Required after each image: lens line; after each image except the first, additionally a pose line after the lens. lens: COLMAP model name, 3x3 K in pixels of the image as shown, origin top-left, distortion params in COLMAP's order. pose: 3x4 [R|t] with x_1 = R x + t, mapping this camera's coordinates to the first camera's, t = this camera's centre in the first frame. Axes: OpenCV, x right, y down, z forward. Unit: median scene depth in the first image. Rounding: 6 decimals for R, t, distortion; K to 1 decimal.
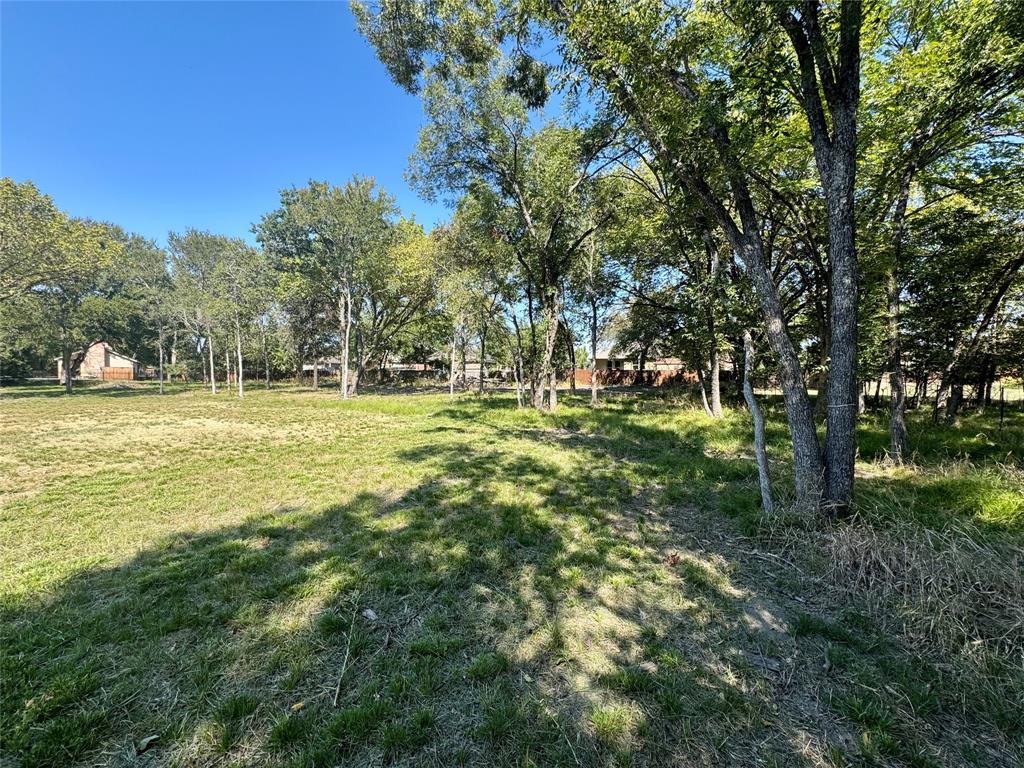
lens RADIAL K [[406.8, 0, 511.1], [0, 406.8, 381.8], [0, 0, 1]] dist [0.000051, -0.000084]
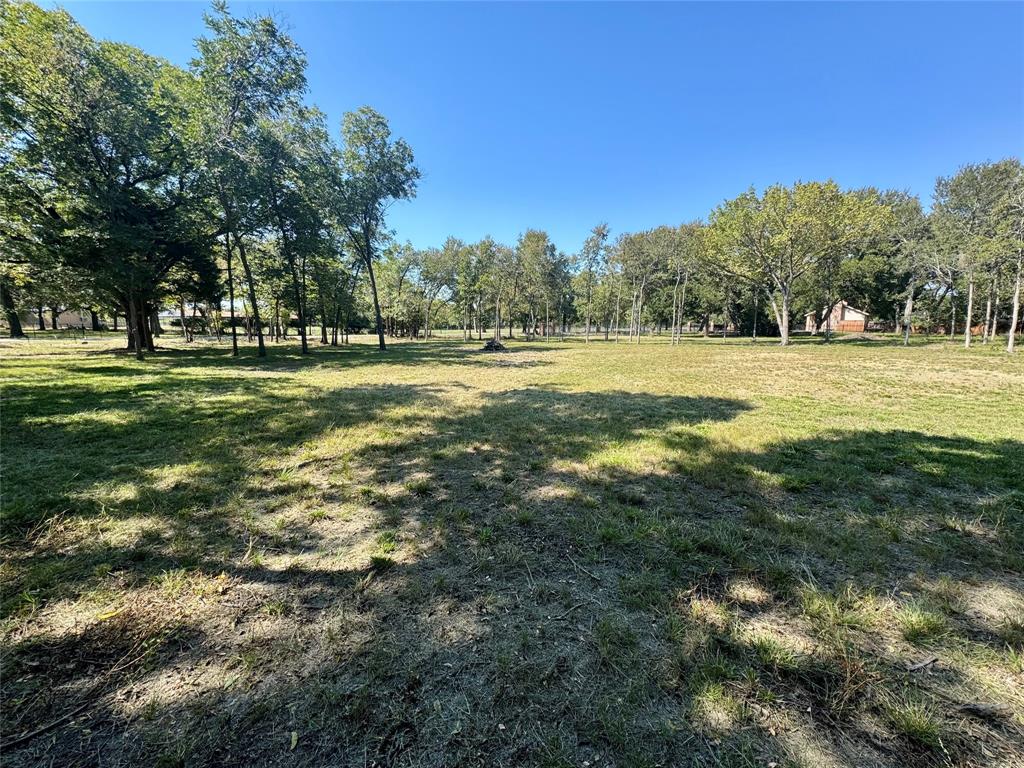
lens RADIAL K [[406.8, 0, 510.7], [0, 406.8, 382.3], [0, 0, 1]] dist [0.000051, -0.000084]
pose [[0.135568, 0.121829, -0.983249, 0.026965], [-0.005870, 0.992492, 0.122165, 0.002024], [0.990751, -0.010790, 0.135265, -0.112231]]
